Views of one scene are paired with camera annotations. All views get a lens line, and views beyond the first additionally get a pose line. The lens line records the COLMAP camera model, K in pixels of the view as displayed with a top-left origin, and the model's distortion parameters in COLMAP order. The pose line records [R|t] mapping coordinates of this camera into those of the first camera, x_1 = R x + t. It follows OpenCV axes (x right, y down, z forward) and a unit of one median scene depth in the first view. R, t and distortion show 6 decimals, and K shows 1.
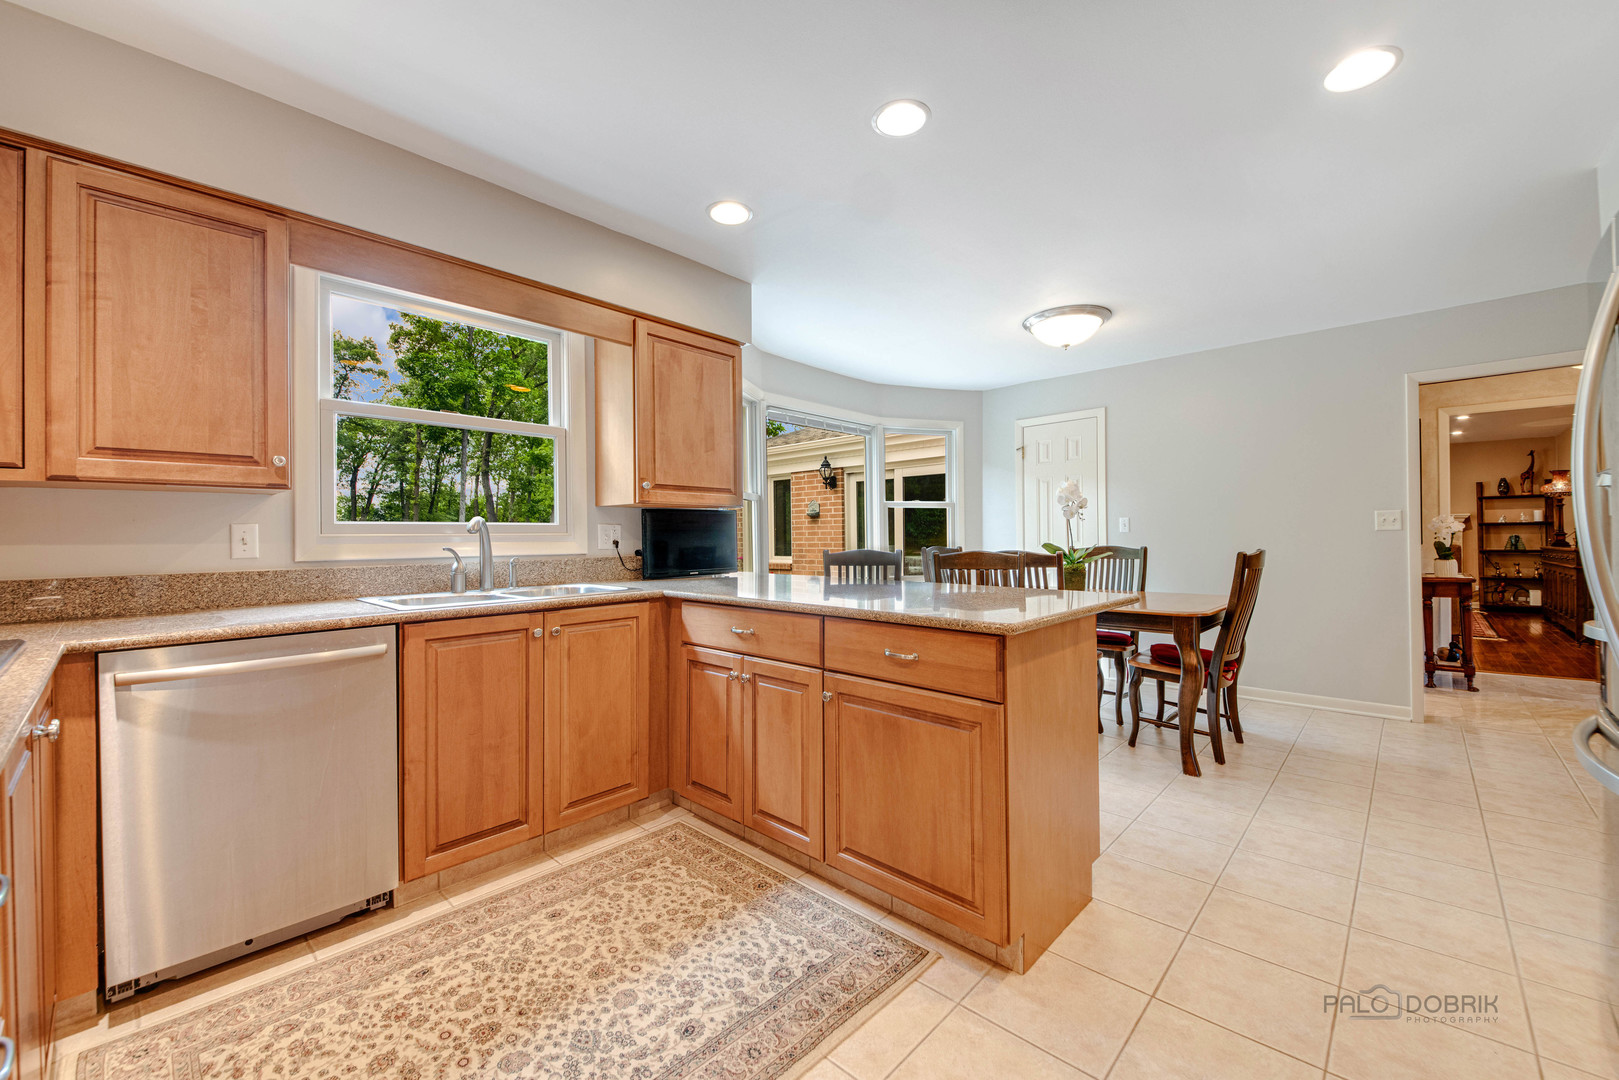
lens RADIAL K [[657.1, 0, 824.5], [0, 657.1, 532.7], [0, 0, 1]] dist [0.004028, -0.001128]
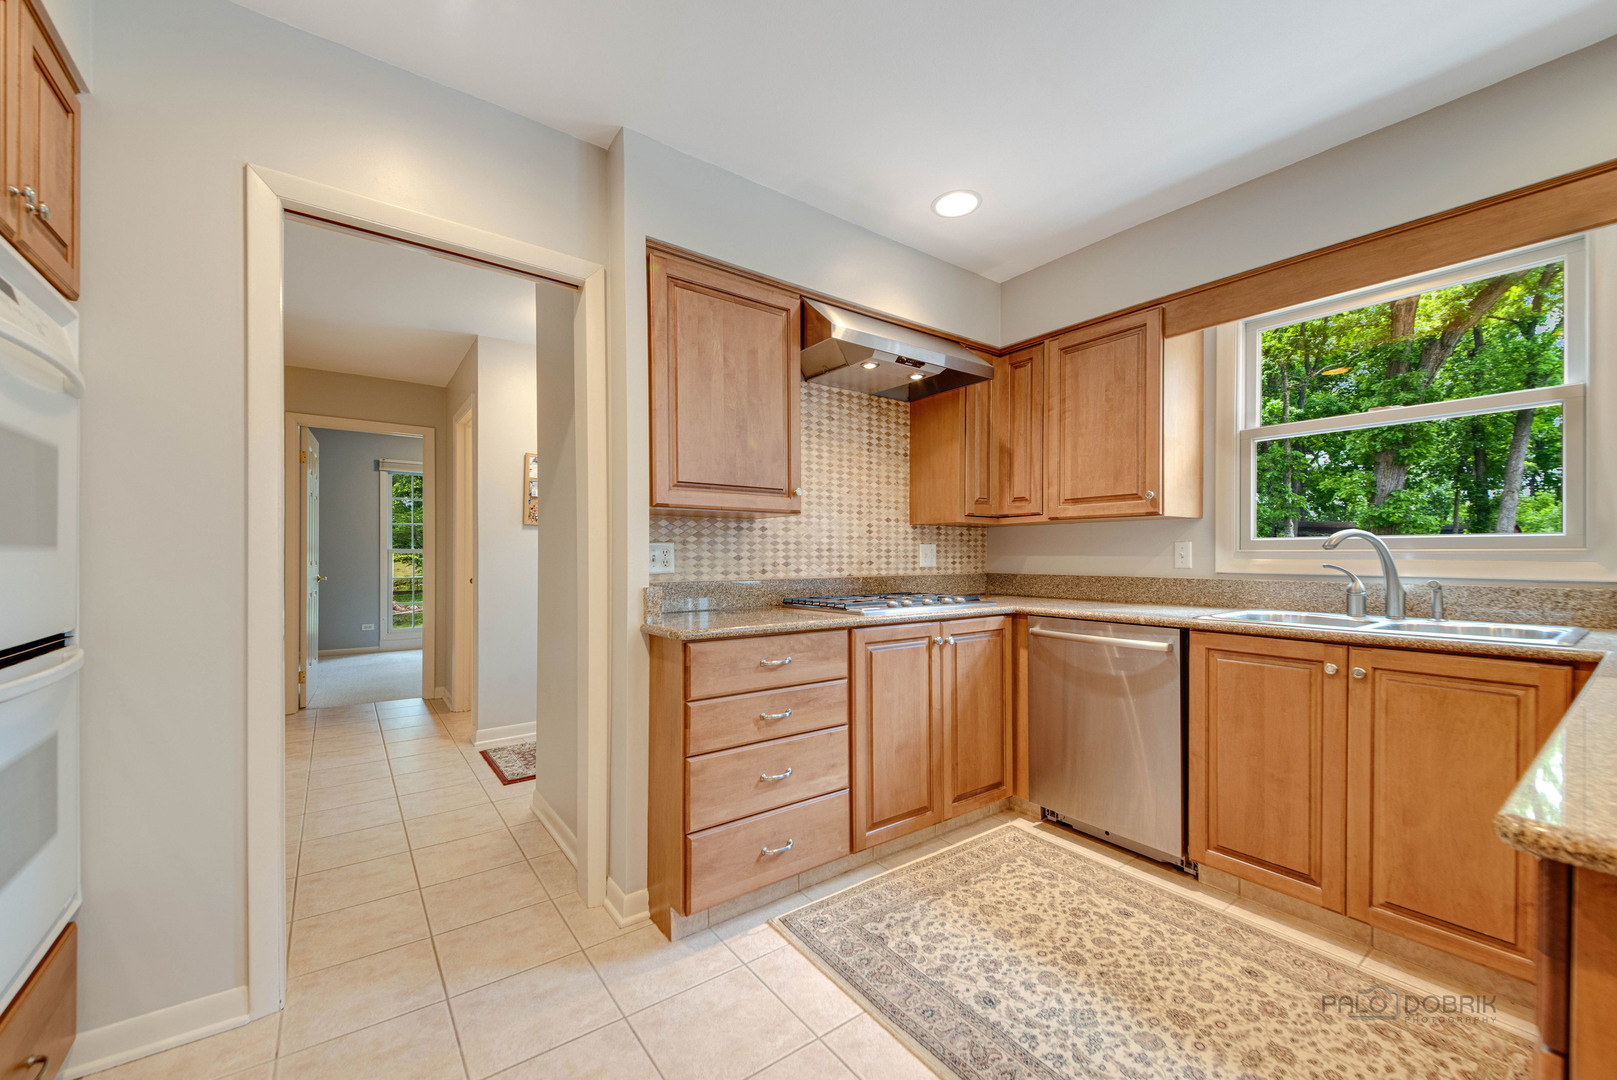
lens RADIAL K [[656.2, 0, 797.7], [0, 656.2, 551.9], [0, 0, 1]] dist [0.004028, -0.001128]
pose [[-0.223356, 0.008915, -0.974696, 0.617424], [0.007118, 0.999946, 0.007515, -0.009490], [0.974711, -0.005259, -0.223408, 0.606922]]
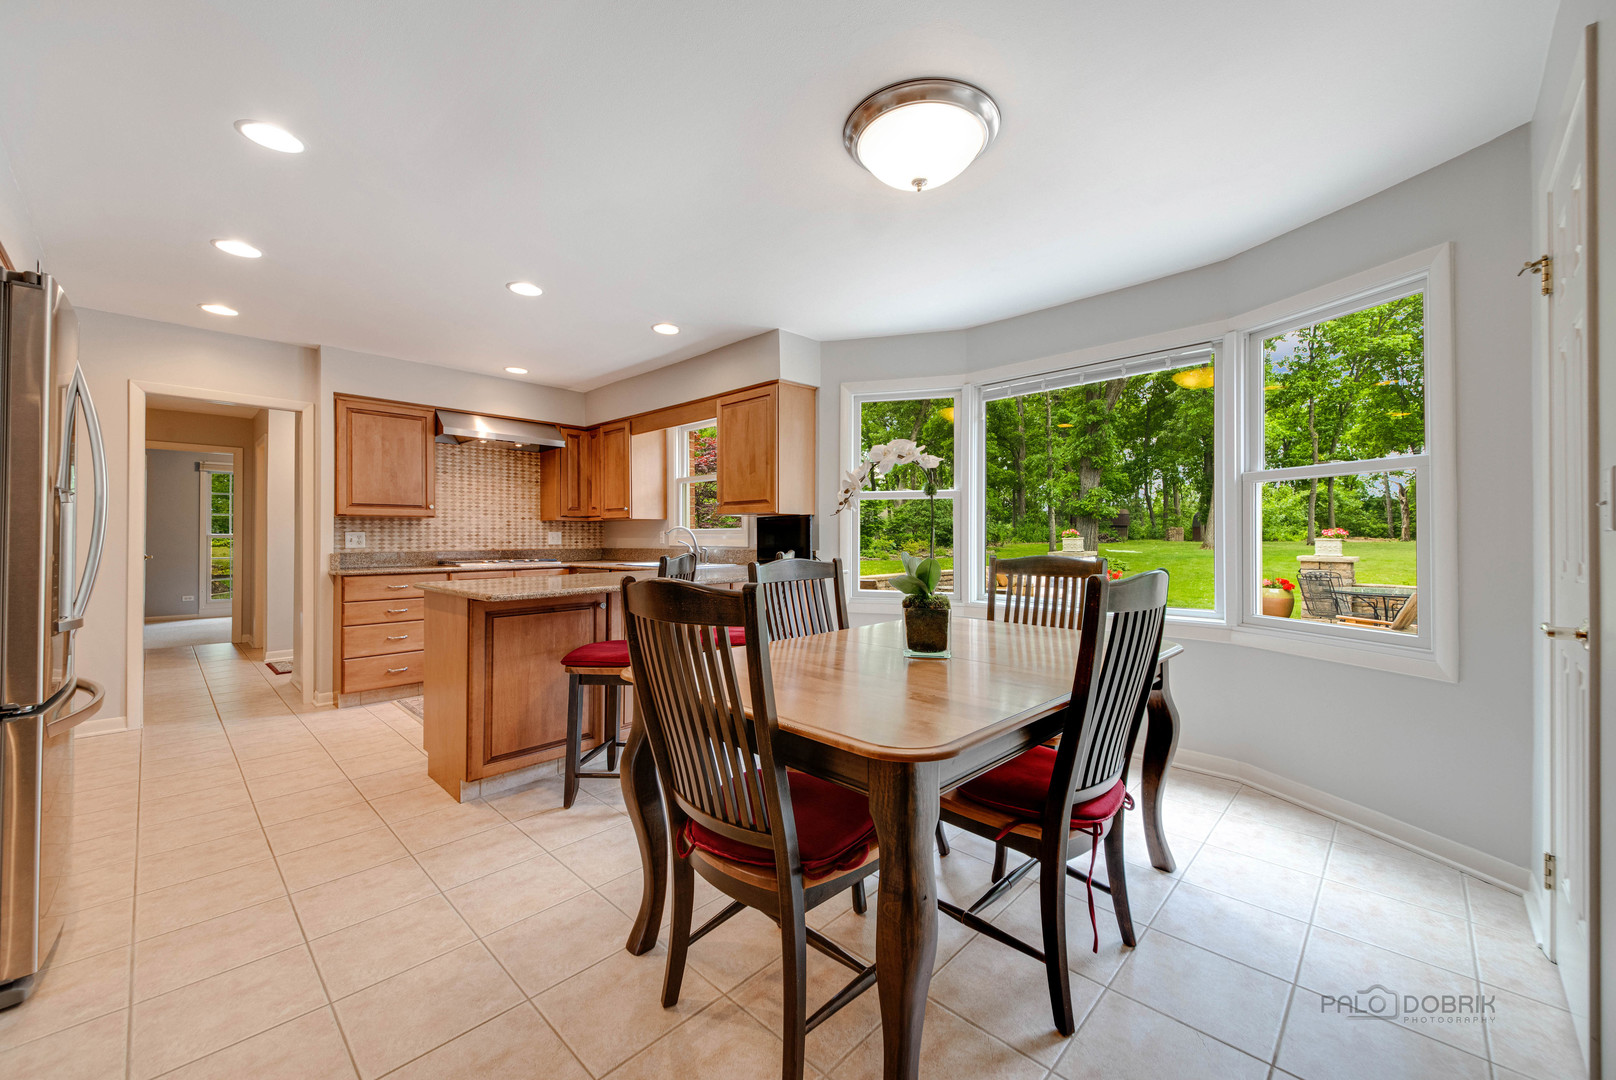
lens RADIAL K [[620.9, 0, 812.5], [0, 620.9, 527.4], [0, 0, 1]] dist [-0.001901, -0.000406]
pose [[-0.021188, -0.004954, -0.999763, 1.623952], [0.010520, 0.999931, -0.005177, -0.007355], [0.999720, -0.010627, -0.021135, 1.700005]]
